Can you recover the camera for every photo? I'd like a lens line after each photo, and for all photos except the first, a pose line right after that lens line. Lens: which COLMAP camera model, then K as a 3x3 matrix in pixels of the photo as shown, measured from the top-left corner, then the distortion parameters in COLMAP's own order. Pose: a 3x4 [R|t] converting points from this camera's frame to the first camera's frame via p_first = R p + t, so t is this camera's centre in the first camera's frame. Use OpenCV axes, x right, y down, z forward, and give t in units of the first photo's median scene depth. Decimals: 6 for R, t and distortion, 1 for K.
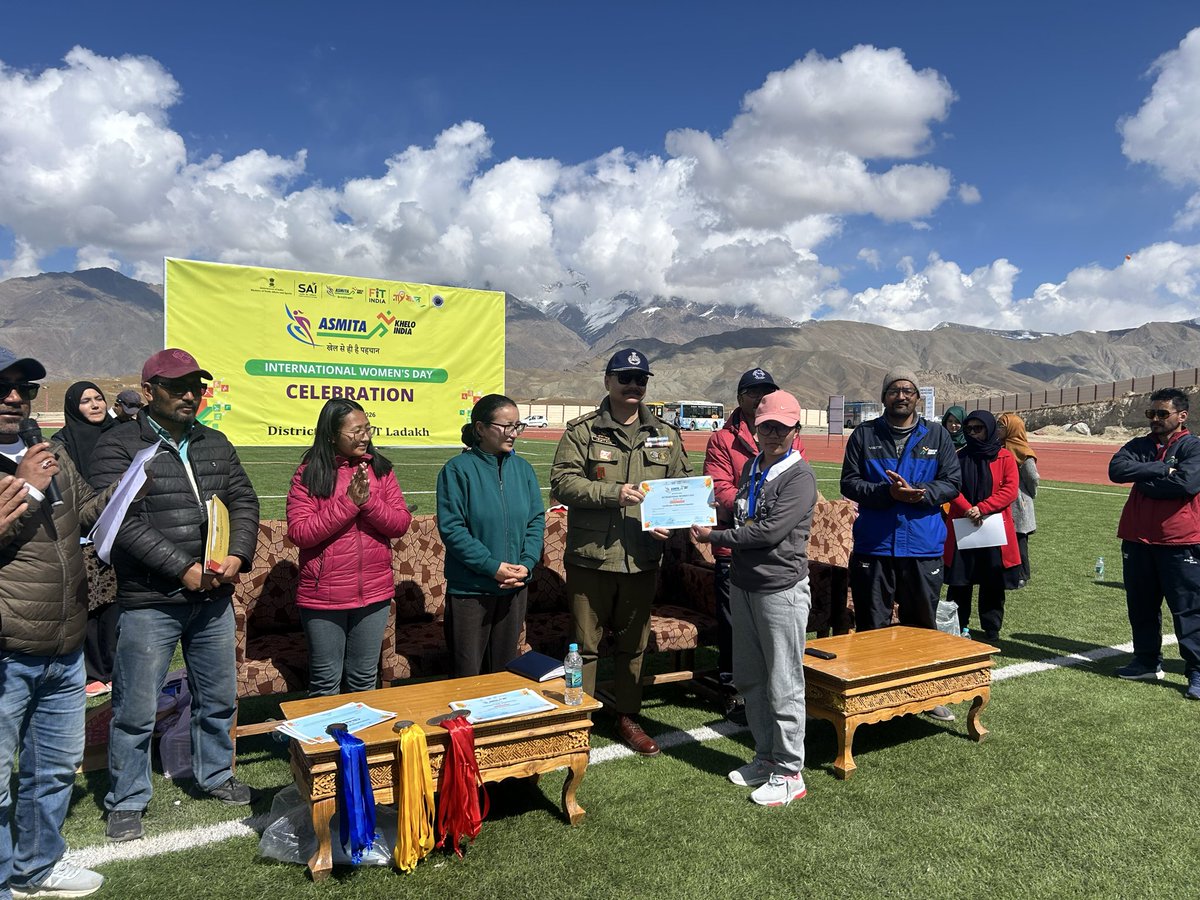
lens RADIAL K [[902.8, 0, 598.2], [0, 902.8, 453.1], [0, 0, 1]] dist [0.044947, -0.048817]
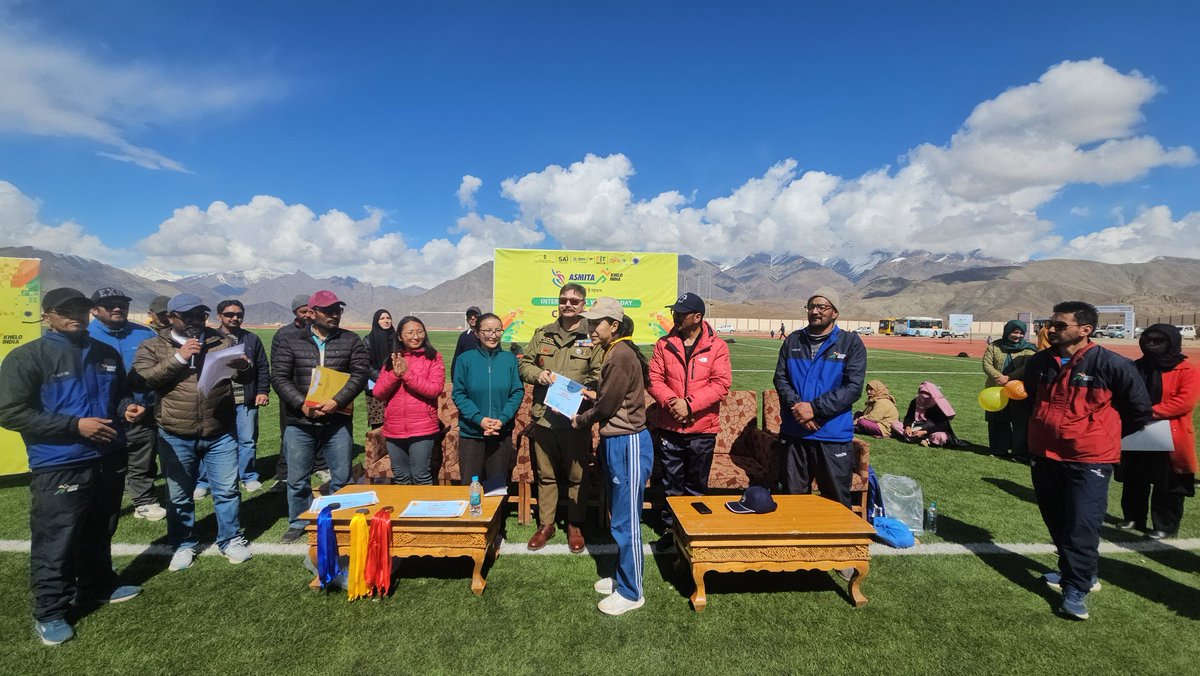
lens RADIAL K [[485.1, 0, 600.6], [0, 485.1, 347.3], [0, 0, 1]] dist [0.001015, -0.003649]
pose [[0.878405, 0.019468, -0.477520, 0.226637], [-0.019306, 0.999800, 0.005247, -0.005416], [0.477527, 0.004610, 0.878605, 0.161827]]
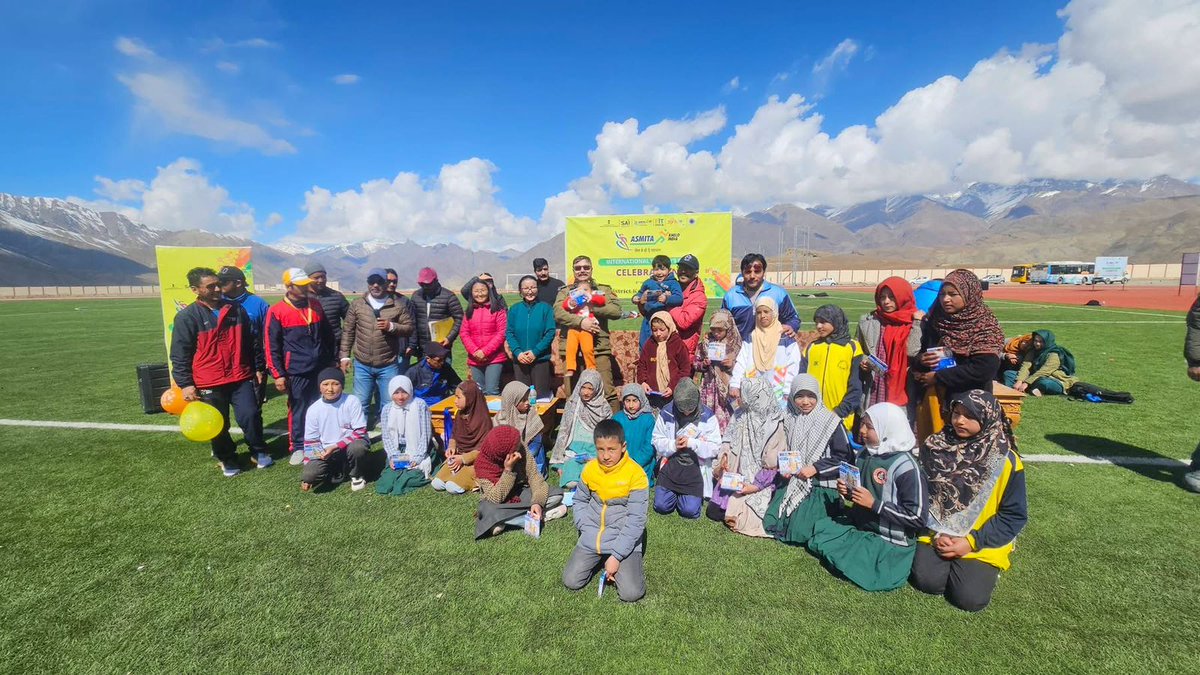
lens RADIAL K [[485.1, 0, 604.2], [0, 485.1, 363.6], [0, 0, 1]] dist [0.001015, -0.003649]
pose [[0.778013, 0.076277, -0.623601, 0.355023], [0.002940, 0.992149, 0.125024, 0.002533], [0.628242, -0.099104, 0.771681, 0.060165]]
